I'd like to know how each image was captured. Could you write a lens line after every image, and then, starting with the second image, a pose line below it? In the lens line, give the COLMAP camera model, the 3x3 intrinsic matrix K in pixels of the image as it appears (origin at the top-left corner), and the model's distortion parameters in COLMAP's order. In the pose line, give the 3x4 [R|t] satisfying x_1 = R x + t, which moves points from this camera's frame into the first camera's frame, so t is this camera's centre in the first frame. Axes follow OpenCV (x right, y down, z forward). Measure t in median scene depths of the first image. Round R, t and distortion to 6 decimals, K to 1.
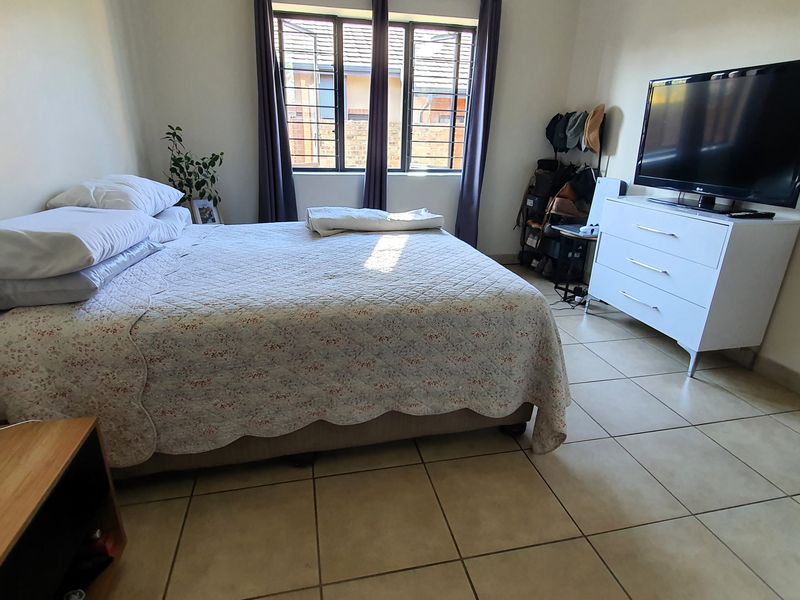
lens RADIAL K [[427.2, 0, 400.0], [0, 427.2, 300.0], [0, 0, 1]] dist [0.017093, 0.000216]
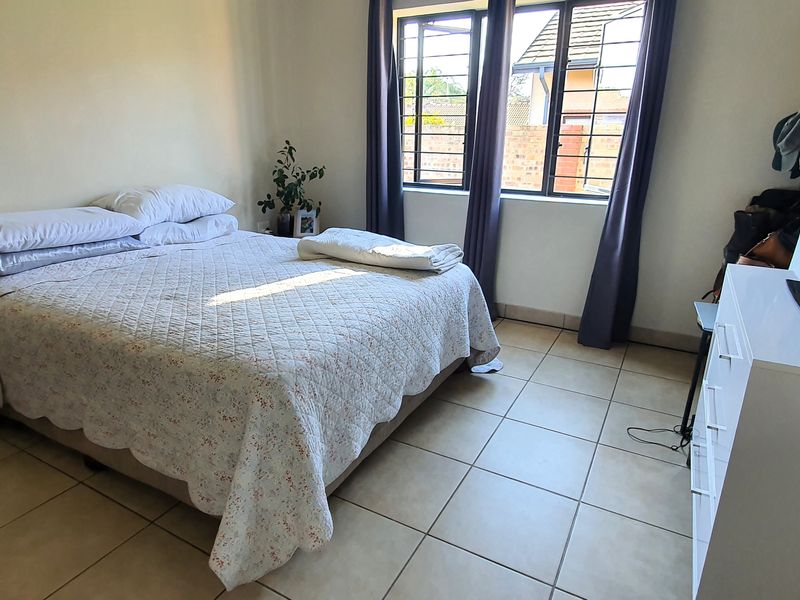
lens RADIAL K [[504.3, 0, 400.0], [0, 504.3, 300.0], [0, 0, 1]] dist [0.002681, 0.002169]
pose [[0.752853, 0.195223, -0.628570, 0.678570], [-0.231490, 0.972522, 0.024788, -0.141114], [0.616137, 0.126845, 0.777358, 0.303294]]
